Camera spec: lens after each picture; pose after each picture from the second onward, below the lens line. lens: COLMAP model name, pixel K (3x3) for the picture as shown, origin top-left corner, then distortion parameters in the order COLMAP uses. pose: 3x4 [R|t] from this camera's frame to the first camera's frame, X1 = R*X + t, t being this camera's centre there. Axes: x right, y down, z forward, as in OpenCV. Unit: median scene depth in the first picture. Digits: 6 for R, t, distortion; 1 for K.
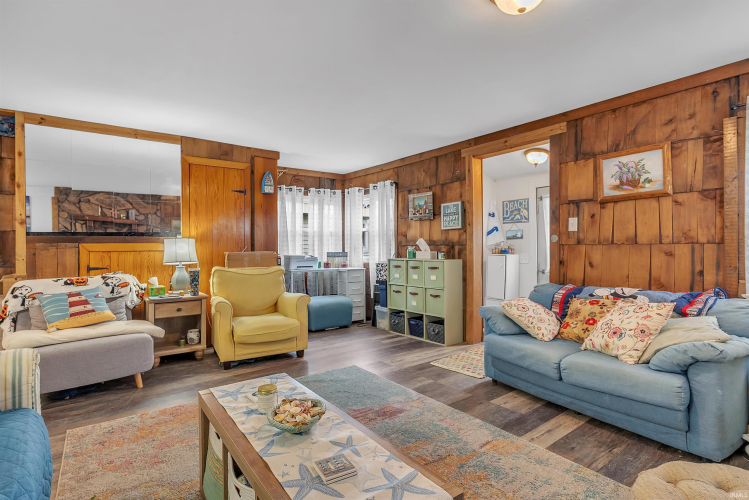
lens RADIAL K [[368.6, 0, 374.4], [0, 368.6, 240.6], [0, 0, 1]] dist [-0.001933, 0.000264]
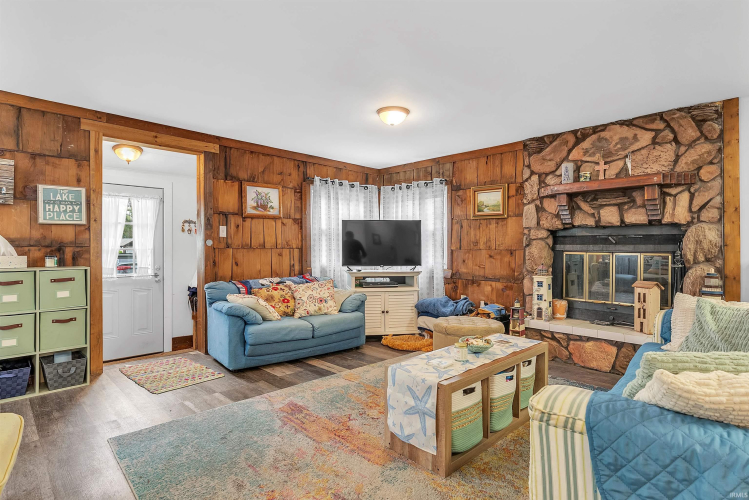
lens RADIAL K [[368.6, 0, 374.4], [0, 368.6, 240.6], [0, 0, 1]] dist [-0.001933, 0.000264]
pose [[-0.097446, 0.029920, 0.994791, -0.791163], [-0.019703, 0.999294, -0.031986, 0.016674], [-0.995046, -0.022717, -0.096788, 0.680909]]
